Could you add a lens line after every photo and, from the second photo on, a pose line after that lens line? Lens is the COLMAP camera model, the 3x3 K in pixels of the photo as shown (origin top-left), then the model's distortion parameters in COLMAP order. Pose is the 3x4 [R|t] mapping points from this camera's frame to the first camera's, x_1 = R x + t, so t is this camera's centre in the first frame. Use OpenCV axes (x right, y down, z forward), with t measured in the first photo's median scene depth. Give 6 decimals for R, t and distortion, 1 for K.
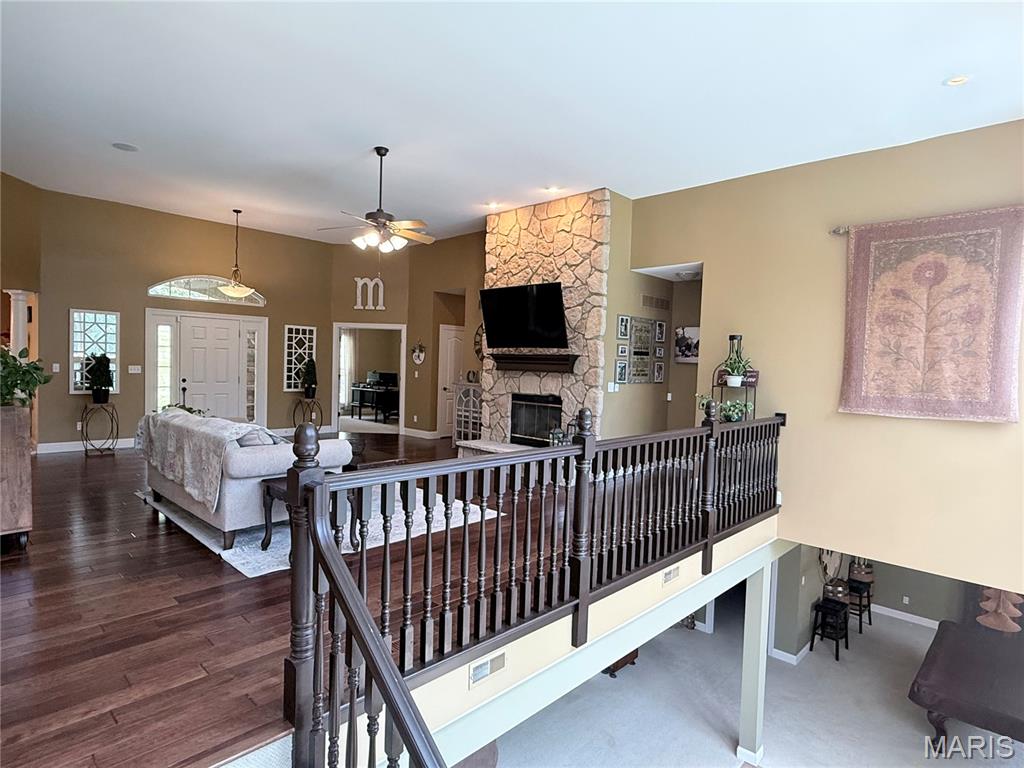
lens RADIAL K [[562.0, 0, 510.1], [0, 562.0, 391.5], [0, 0, 1]] dist [-0.001460, 0.002901]
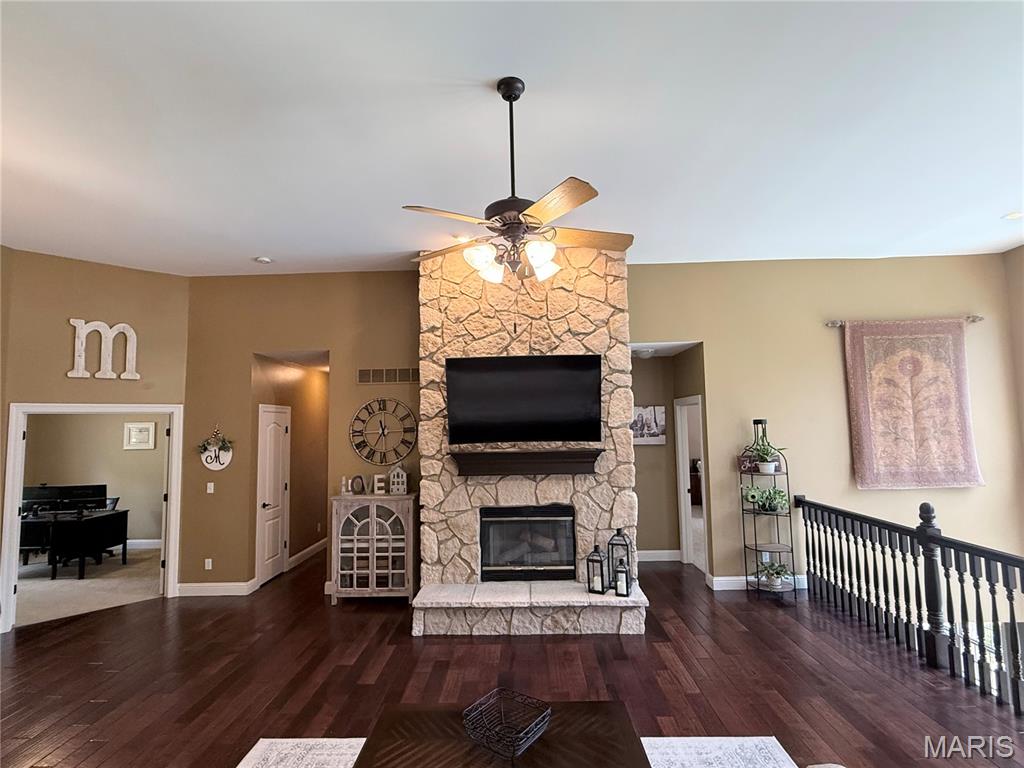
lens RADIAL K [[509.0, 0, 510.2], [0, 509.0, 387.8], [0, 0, 1]] dist [0.000160, 0.001048]
pose [[0.736315, 0.002370, 0.676635, -0.431976], [0.075519, 0.993458, -0.085660, -0.095045], [-0.672411, 0.114171, 0.731319, 0.548455]]
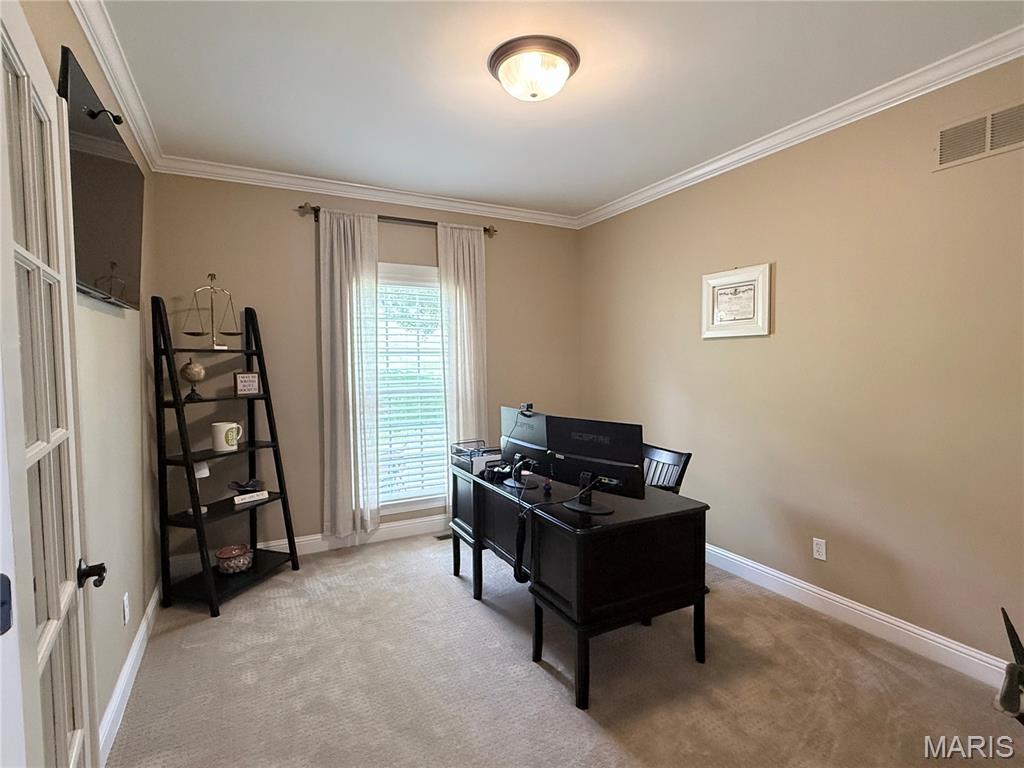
lens RADIAL K [[509.0, 0, 514.1], [0, 509.0, 383.6], [0, 0, 1]] dist [0.000160, 0.001048]
pose [[0.959698, -0.023980, -0.280008, -0.336088], [0.025079, 0.999685, 0.000342, -0.080475], [0.279912, -0.007351, 0.959998, 1.445893]]
